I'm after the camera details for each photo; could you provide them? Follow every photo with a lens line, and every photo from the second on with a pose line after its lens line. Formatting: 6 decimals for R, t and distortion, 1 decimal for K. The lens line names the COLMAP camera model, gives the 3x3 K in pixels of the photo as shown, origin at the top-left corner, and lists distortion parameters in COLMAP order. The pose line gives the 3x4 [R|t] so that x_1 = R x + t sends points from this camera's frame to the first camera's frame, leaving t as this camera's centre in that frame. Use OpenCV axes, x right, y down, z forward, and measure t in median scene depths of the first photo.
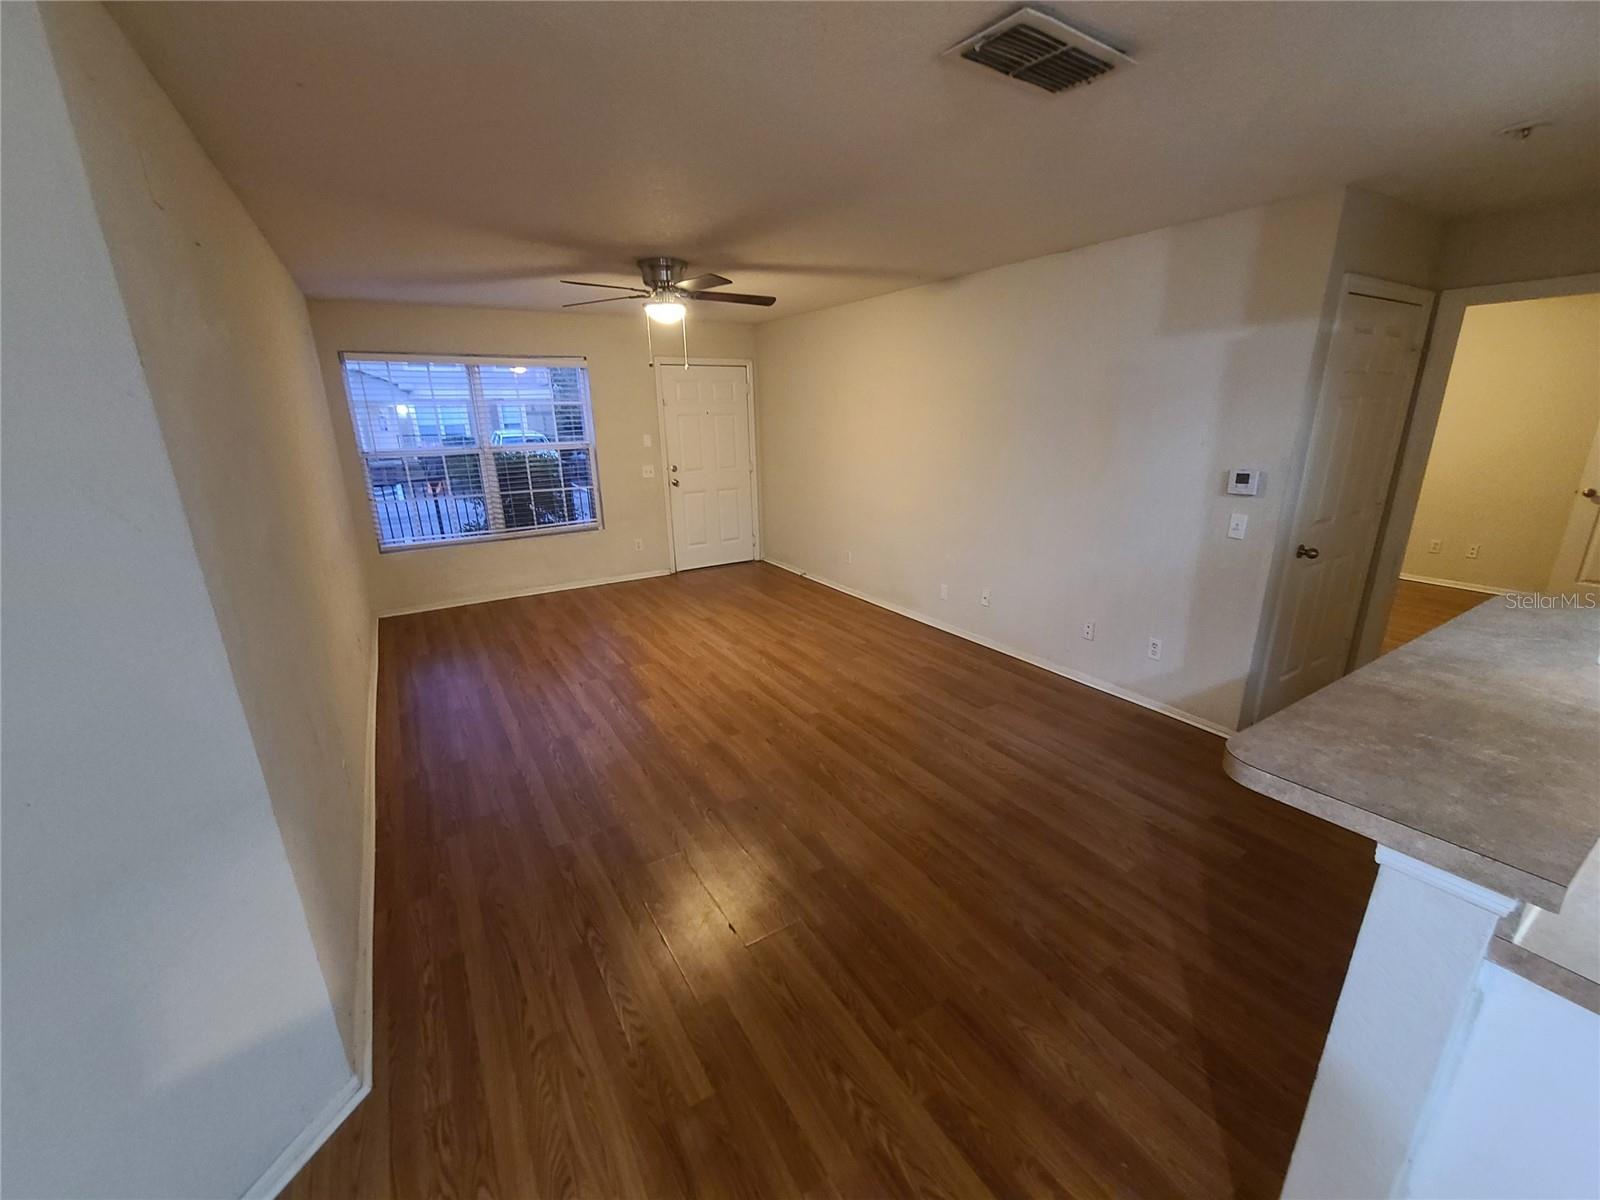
lens RADIAL K [[652.5, 0, 800.4], [0, 652.5, 603.7], [0, 0, 1]] dist [0.000075, 0.000636]
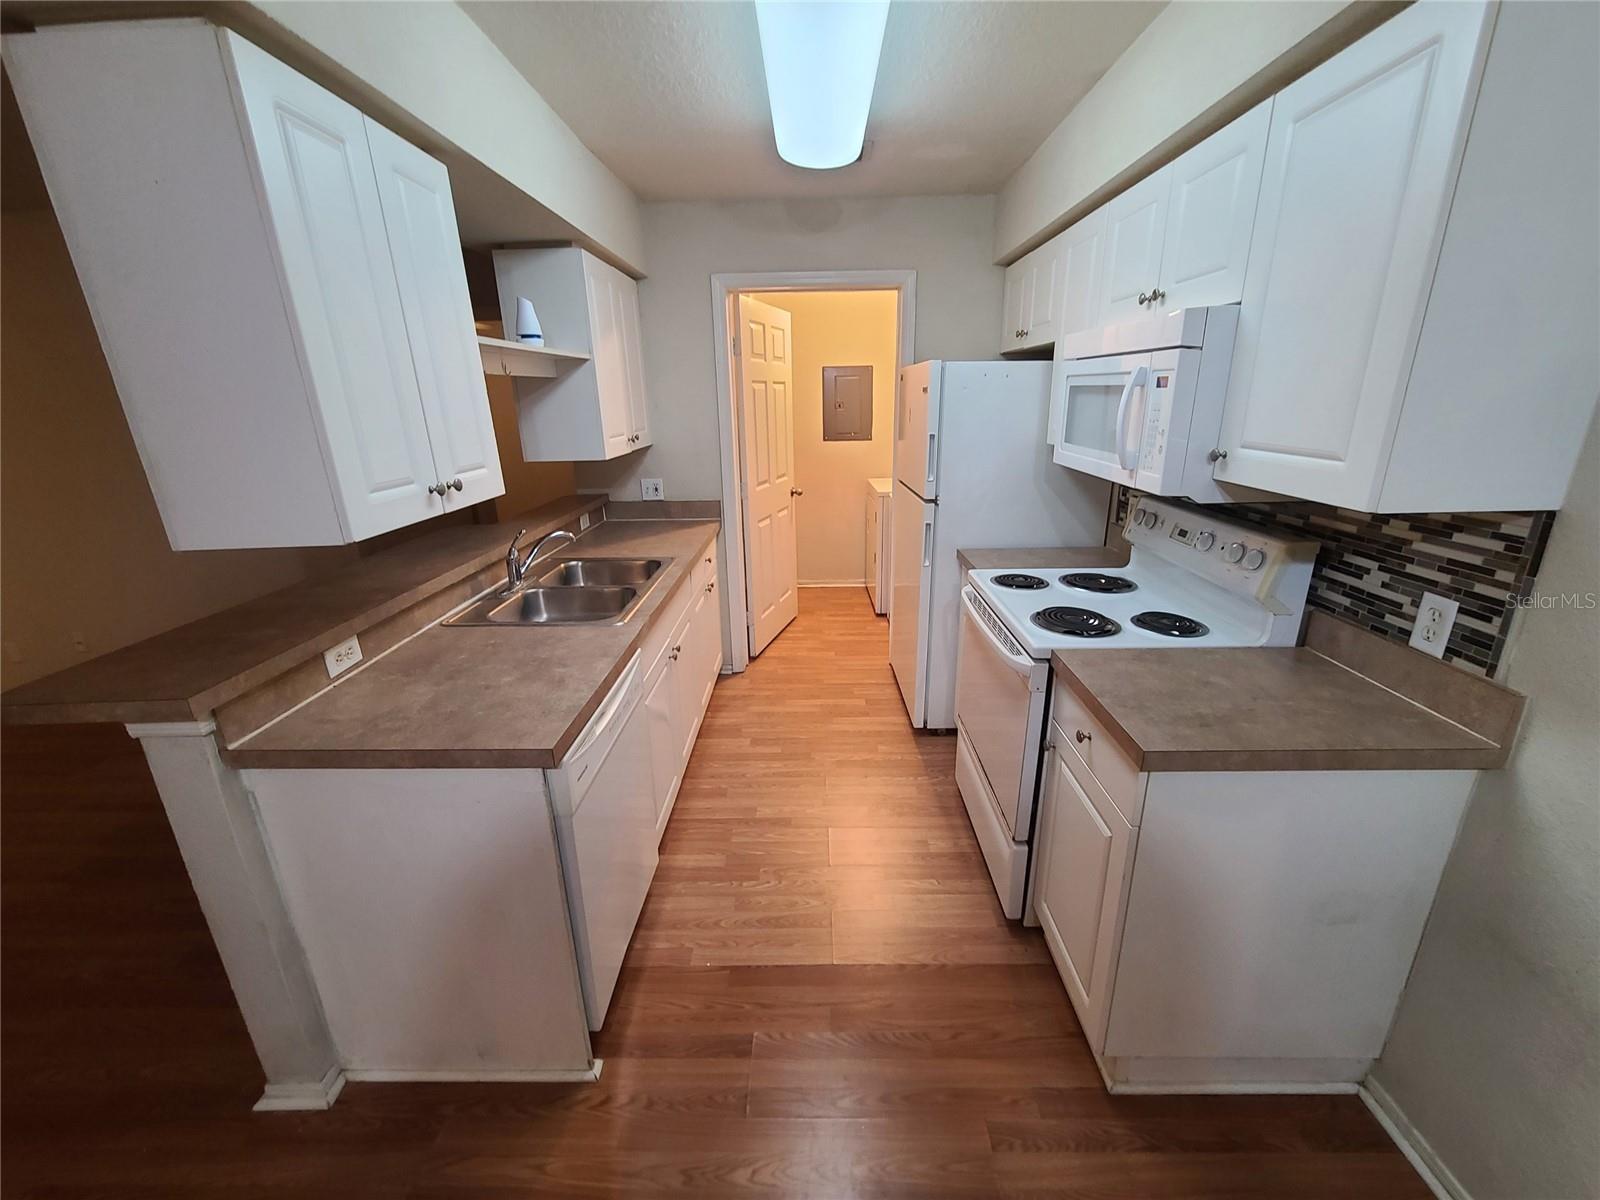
lens RADIAL K [[652.5, 0, 803.4], [0, 652.5, 610.3], [0, 0, 1]] dist [0.000075, 0.000636]
pose [[0.537752, -0.262252, 0.801278, 0.140530], [0.253979, 0.956633, 0.142648, 0.067944], [-0.803939, 0.126799, 0.581038, -0.177334]]
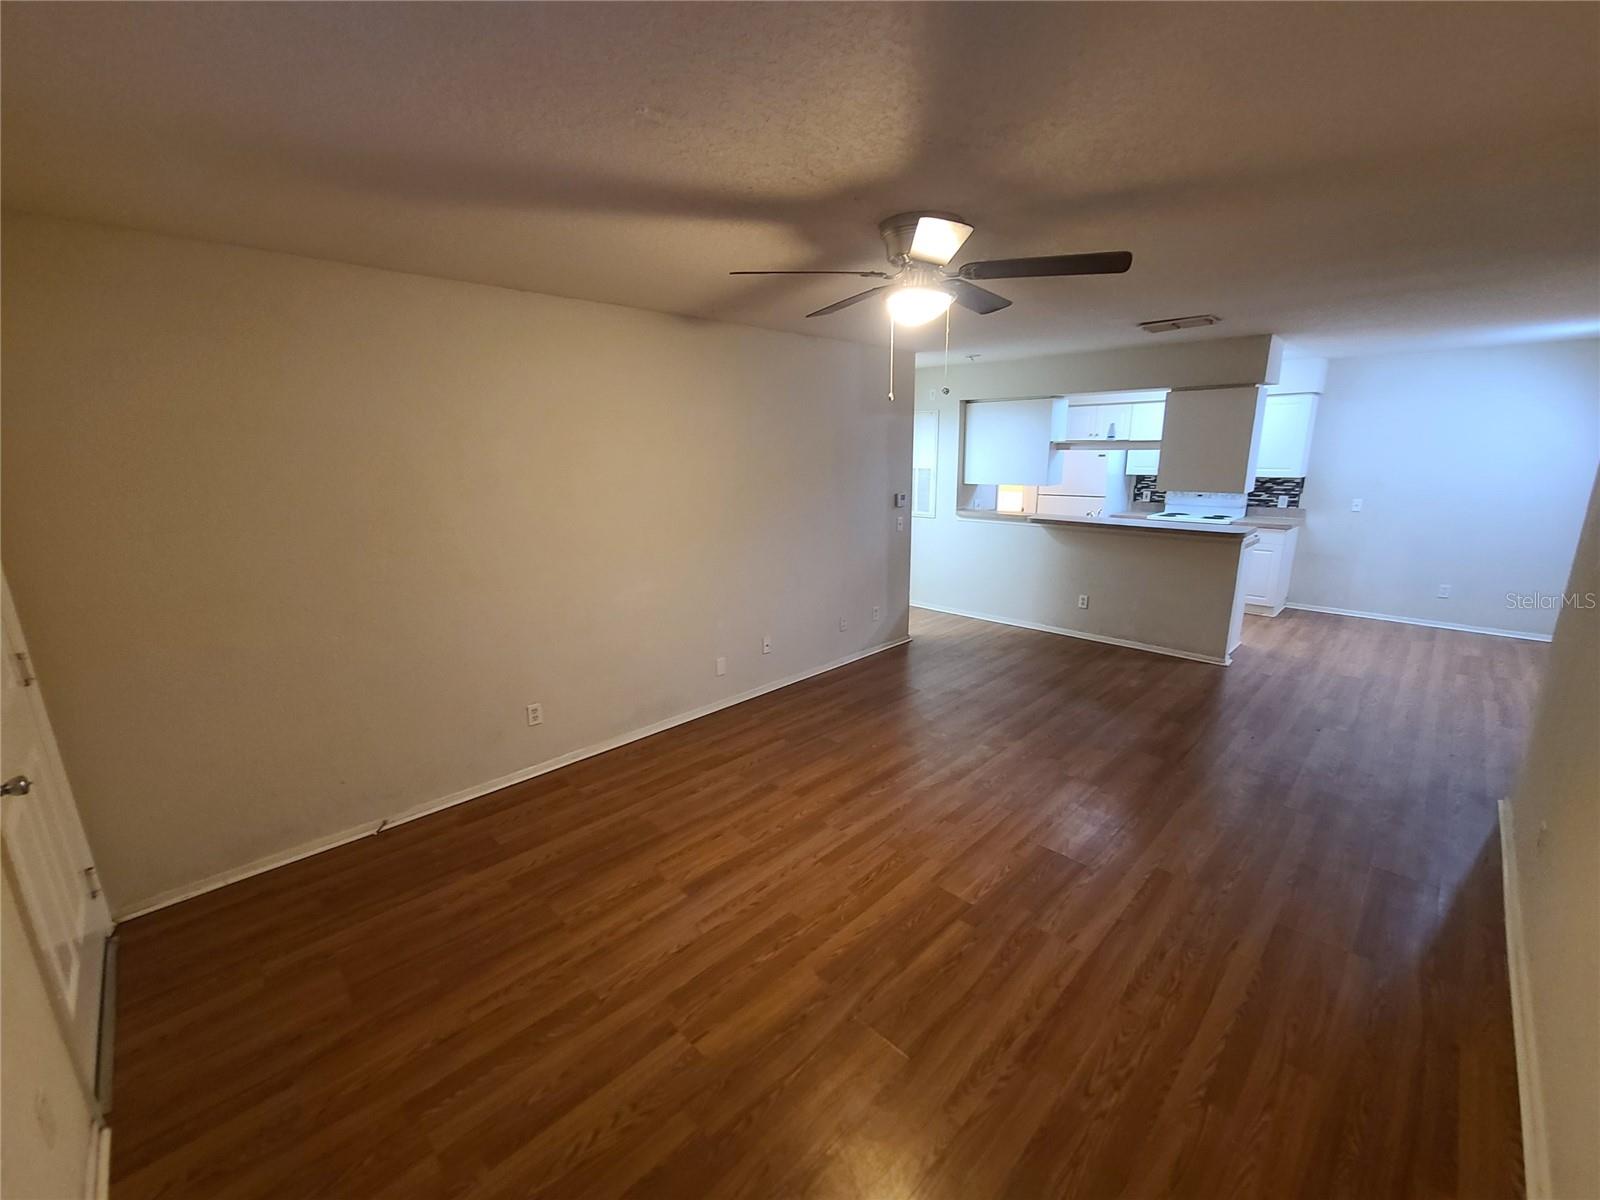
lens RADIAL K [[652.5, 0, 807.2], [0, 652.5, 602.1], [0, 0, 1]] dist [0.000075, 0.000636]
pose [[-0.233255, -0.206715, 0.950190, -0.683407], [0.296236, 0.915593, 0.271909, -0.328724], [-0.926195, 0.344904, -0.152330, 1.076346]]
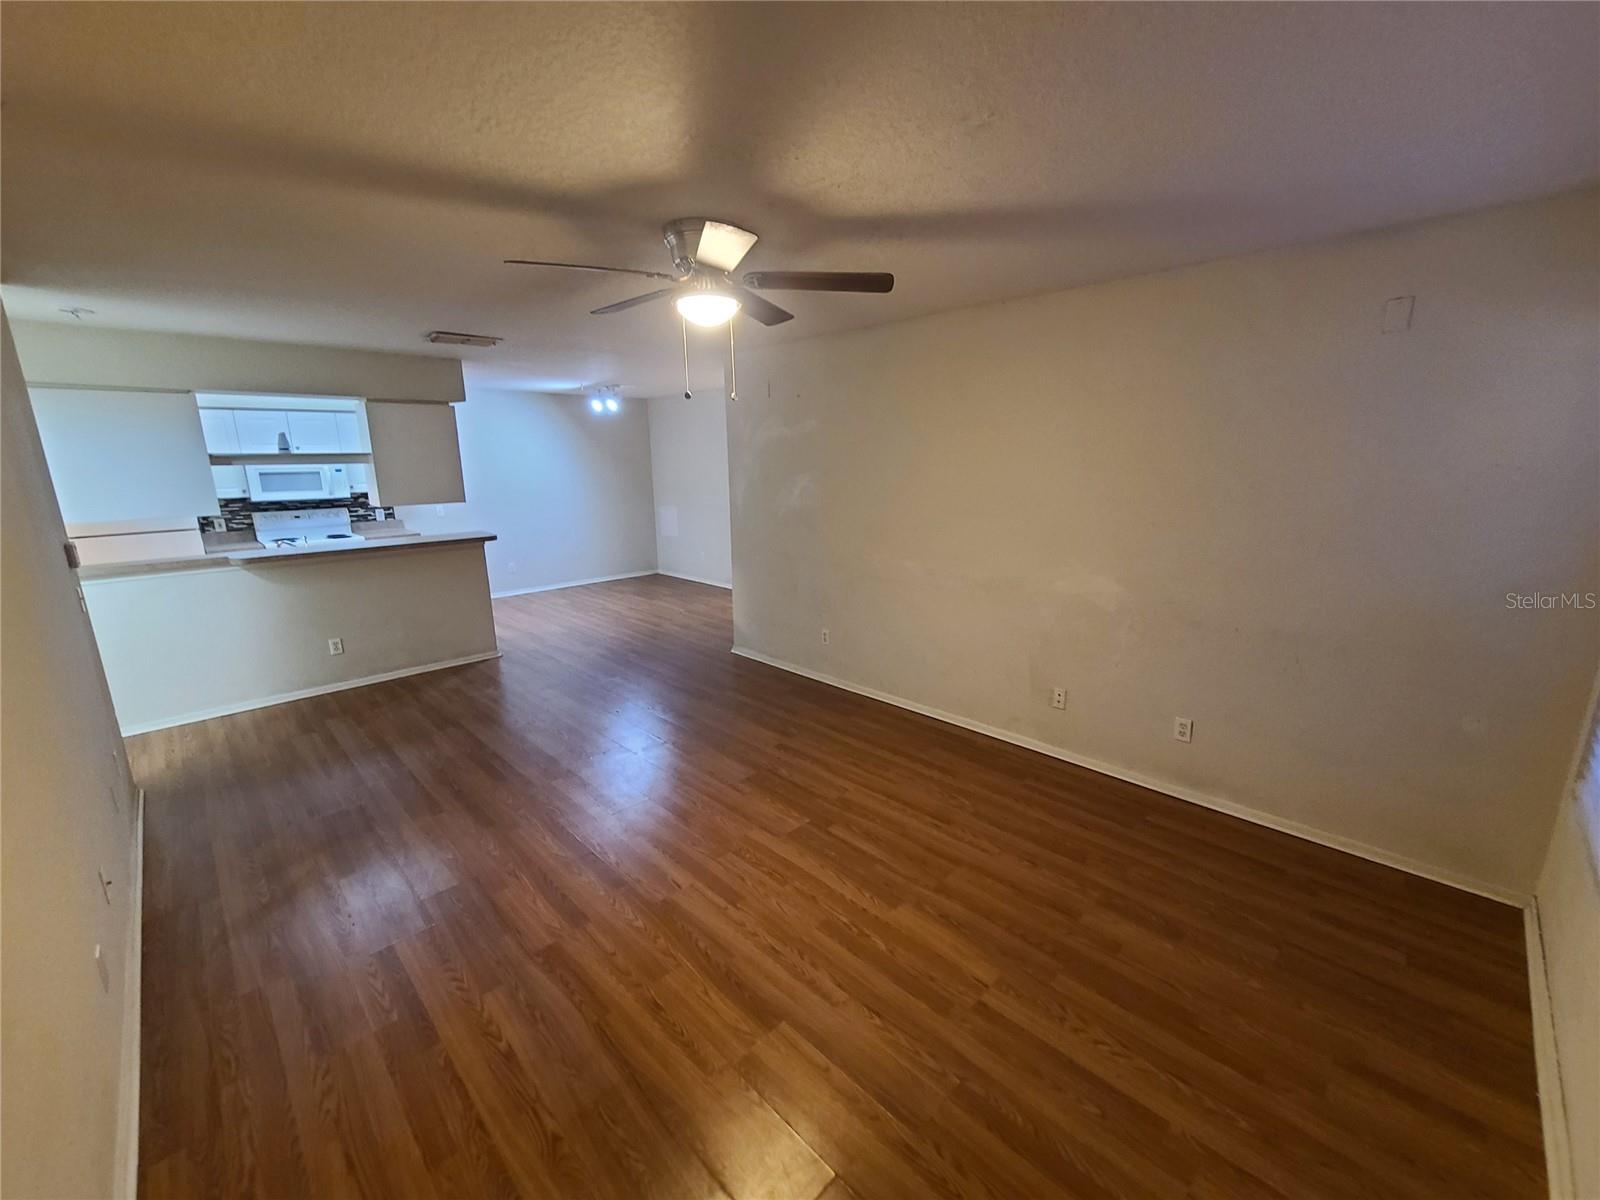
lens RADIAL K [[652.5, 0, 804.6], [0, 652.5, 599.9], [0, 0, 1]] dist [0.000075, 0.000636]
pose [[-0.974507, 0.076785, -0.210806, -0.119168], [-0.036616, 0.872578, 0.487100, -0.431641], [0.221347, 0.482401, -0.847523, 1.409813]]
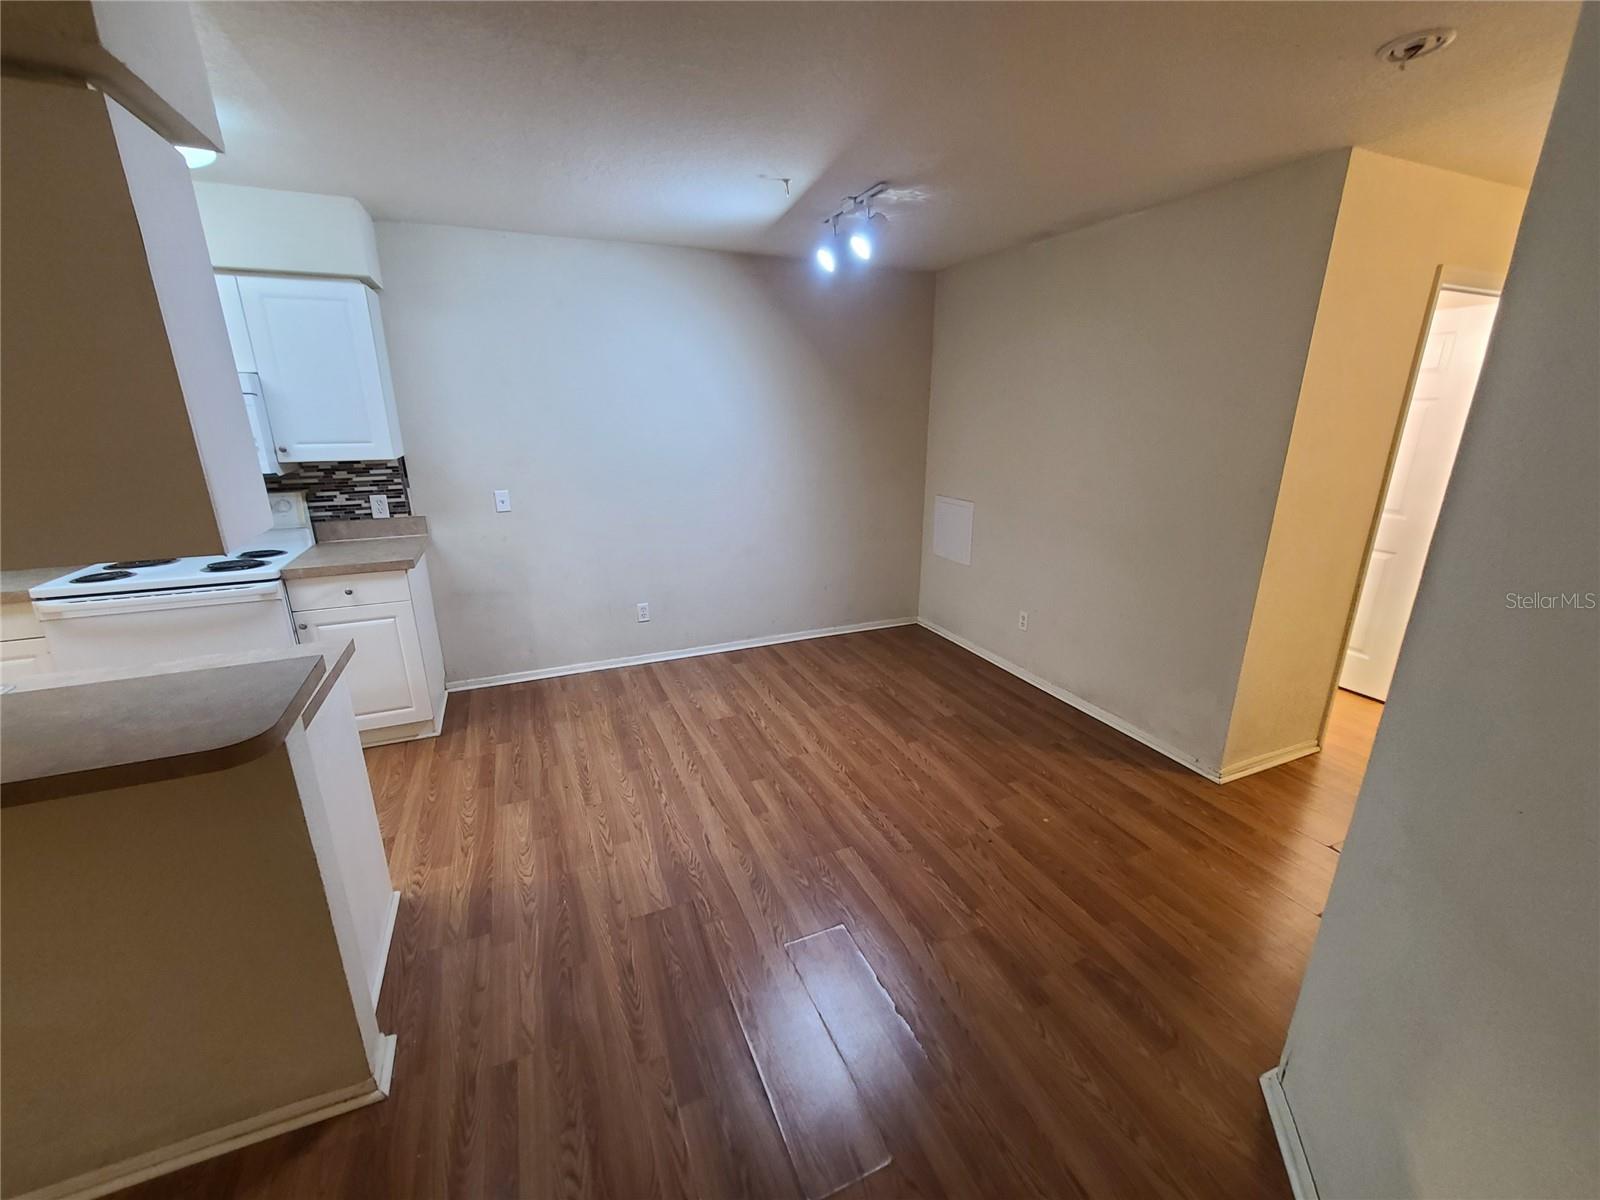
lens RADIAL K [[652.5, 0, 801.7], [0, 652.5, 607.8], [0, 0, 1]] dist [0.000075, 0.000636]
pose [[-0.989214, -0.027250, 0.143921, -0.072940], [0.057647, 0.830827, 0.553537, -0.106317], [-0.134657, 0.555863, -0.820295, 0.388189]]
